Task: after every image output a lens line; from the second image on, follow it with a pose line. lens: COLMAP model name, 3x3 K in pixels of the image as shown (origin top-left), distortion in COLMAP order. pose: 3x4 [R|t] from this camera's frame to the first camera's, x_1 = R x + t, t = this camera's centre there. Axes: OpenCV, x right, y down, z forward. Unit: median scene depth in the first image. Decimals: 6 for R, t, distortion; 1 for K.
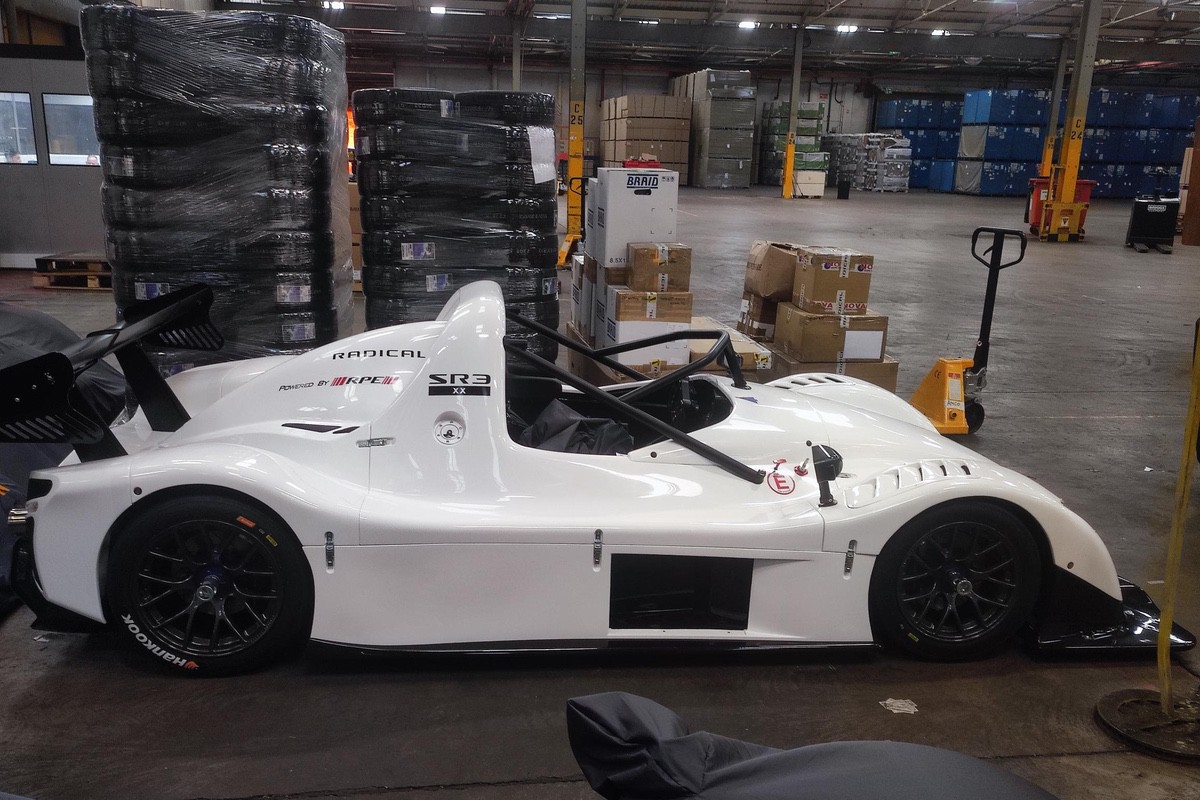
lens RADIAL K [[978.8, 0, 601.2], [0, 978.8, 403.4], [0, 0, 1]] dist [0.001590, -0.000428]
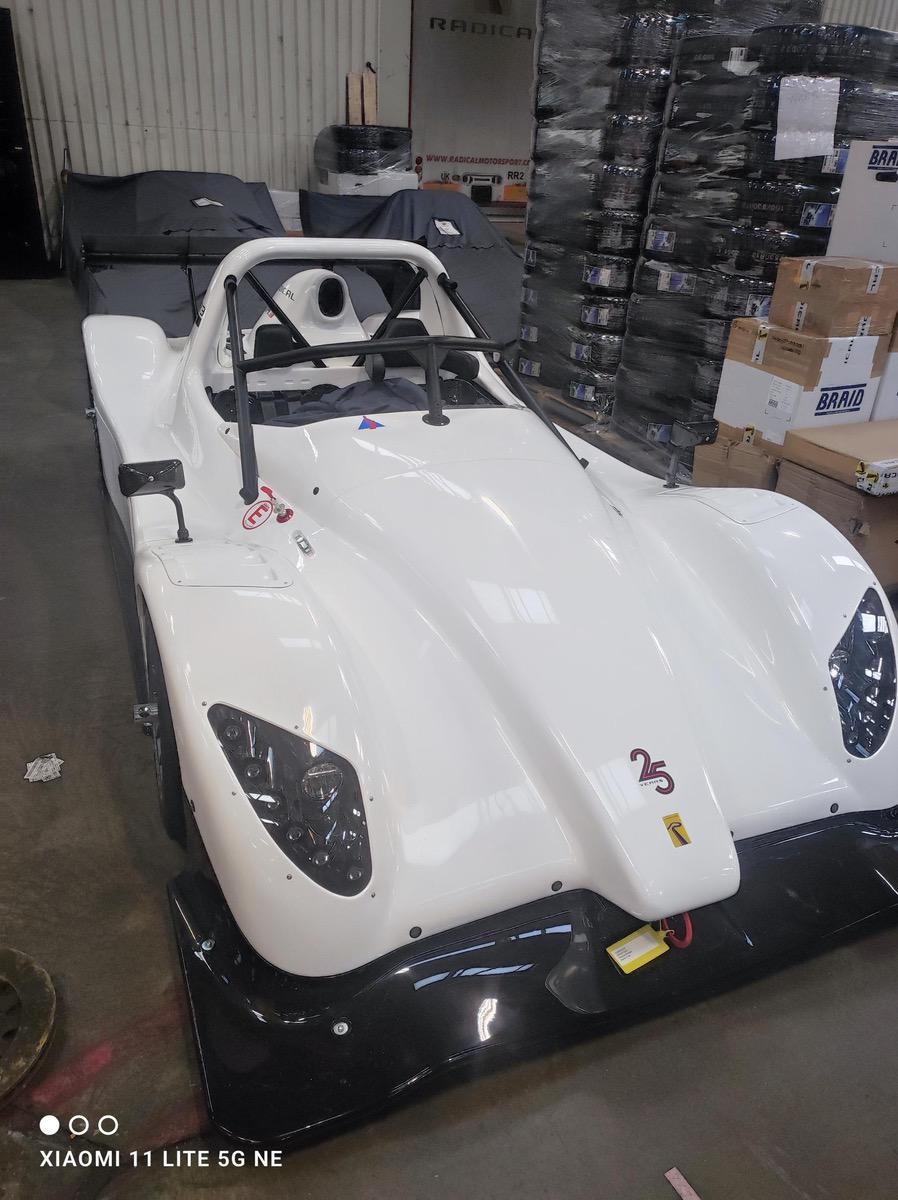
lens RADIAL K [[853.7, 0, 449.3], [0, 853.7, 598.7], [0, 0, 1]] dist [-0.032233, 0.001503]
pose [[0.314398, 0.437283, -0.842578, 0.551972], [-0.263129, 0.892951, 0.365242, -0.099045], [0.912095, 0.106875, 0.395803, 0.574899]]
